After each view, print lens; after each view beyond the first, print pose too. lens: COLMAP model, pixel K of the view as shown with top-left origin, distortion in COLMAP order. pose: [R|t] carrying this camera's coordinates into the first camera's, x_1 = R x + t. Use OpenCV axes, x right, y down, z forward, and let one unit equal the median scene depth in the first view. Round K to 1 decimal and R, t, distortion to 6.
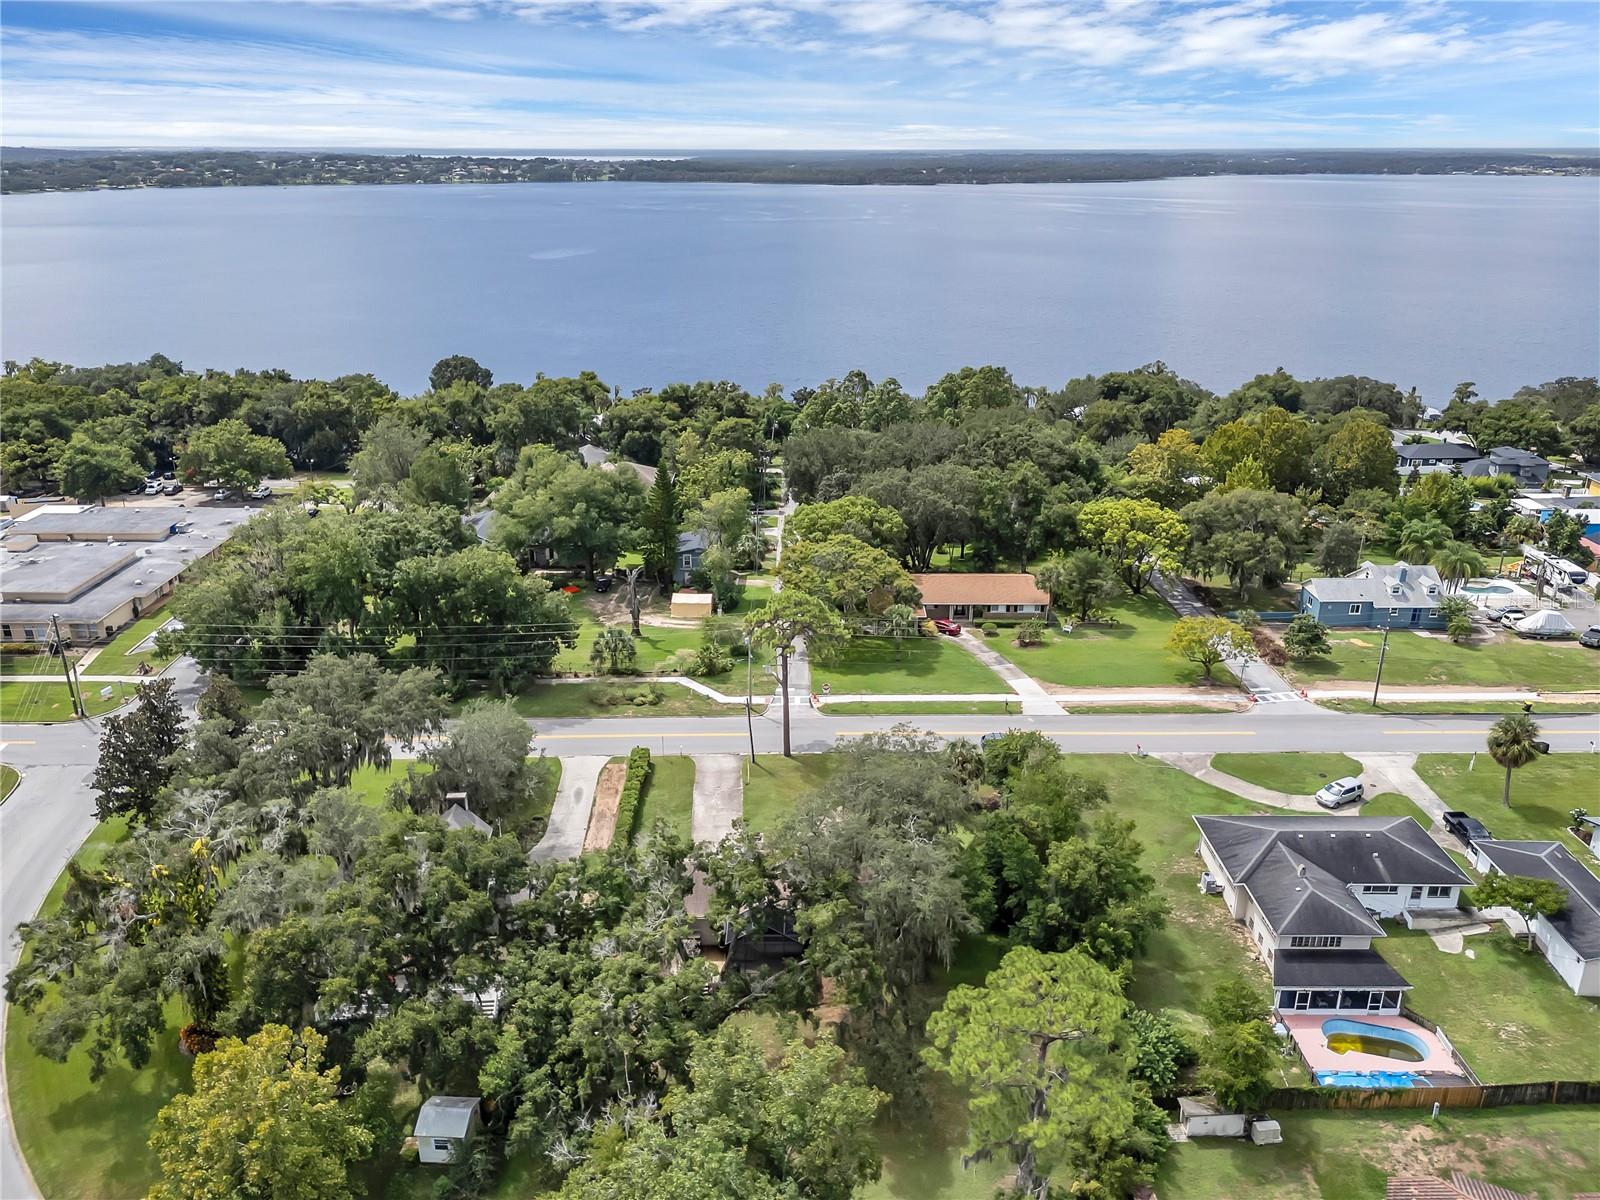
lens RADIAL K [[1201.4, 0, 799.8], [0, 1201.4, 627.9], [0, 0, 1]] dist [0.071493, -0.122826]
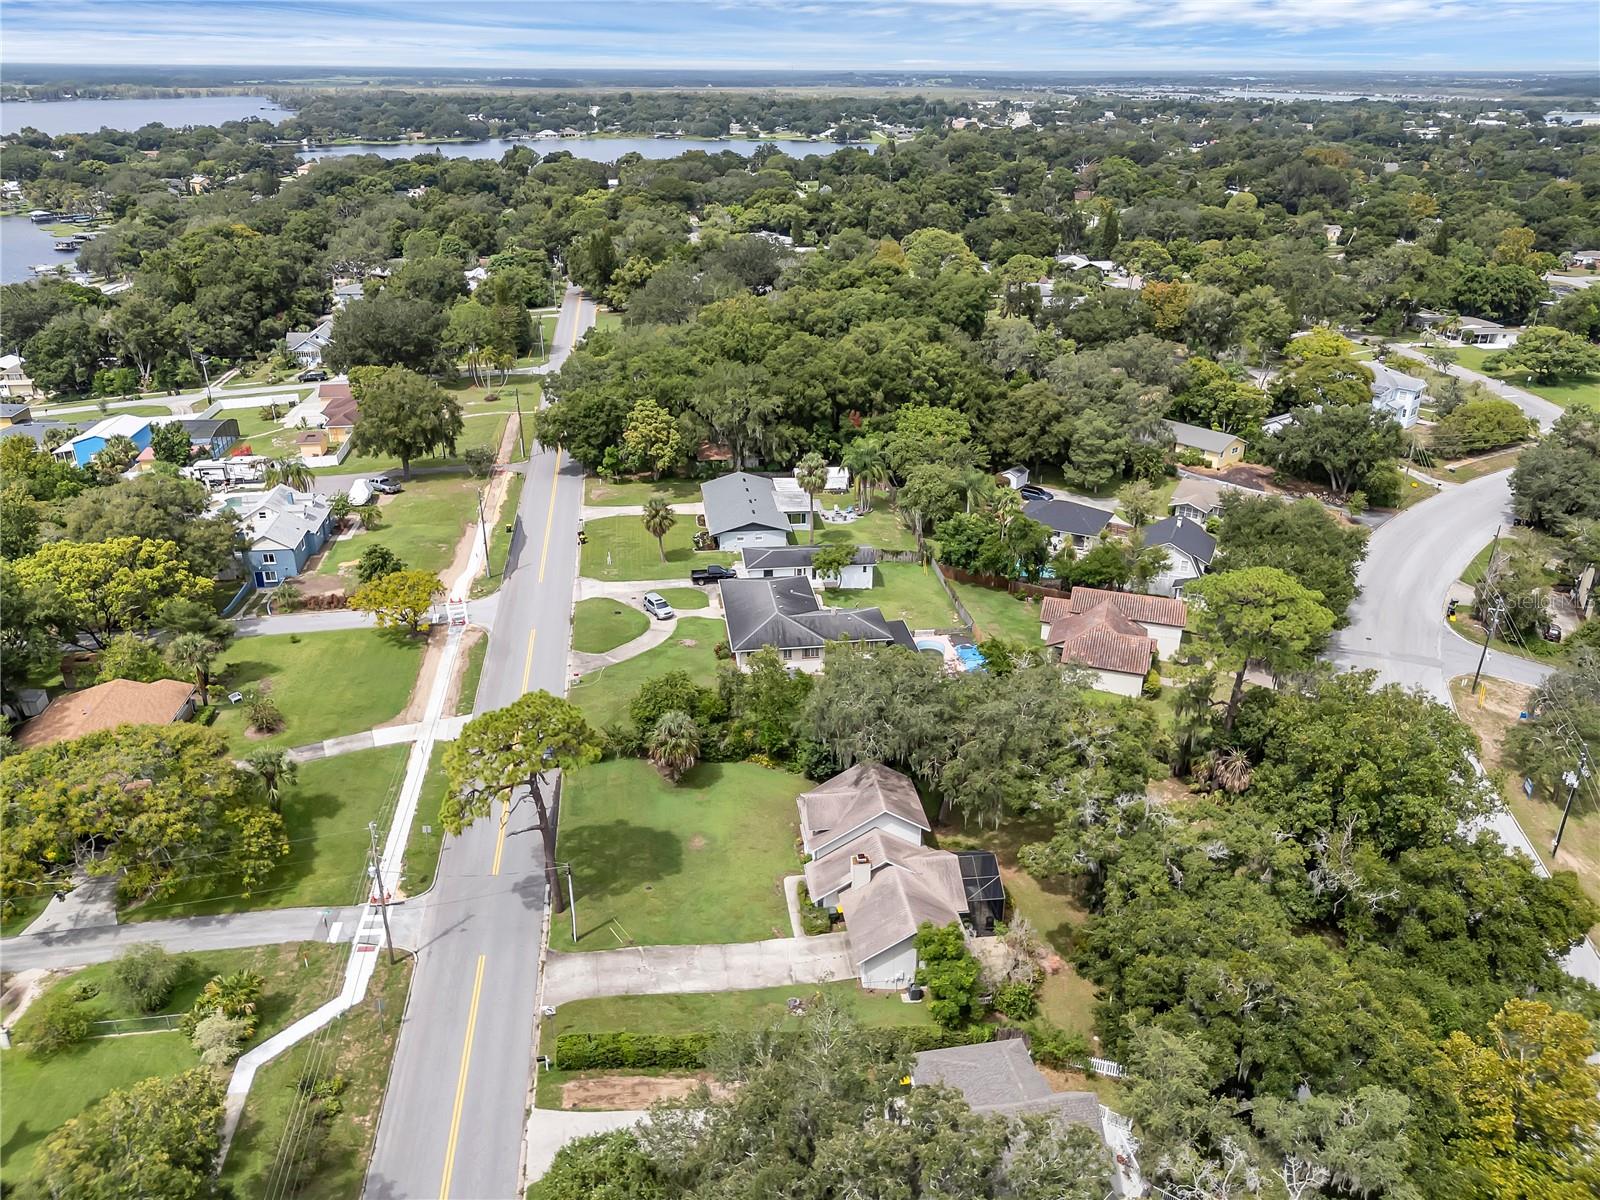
lens RADIAL K [[1180.8, 0, 806.5], [0, 1180.8, 599.7], [0, 0, 1]] dist [0.078290, -0.092654]
pose [[-0.144629, -0.403406, 0.903519, -0.531317], [0.362575, 0.828002, 0.427728, -0.265344], [-0.920664, 0.389456, 0.026512, 0.673344]]
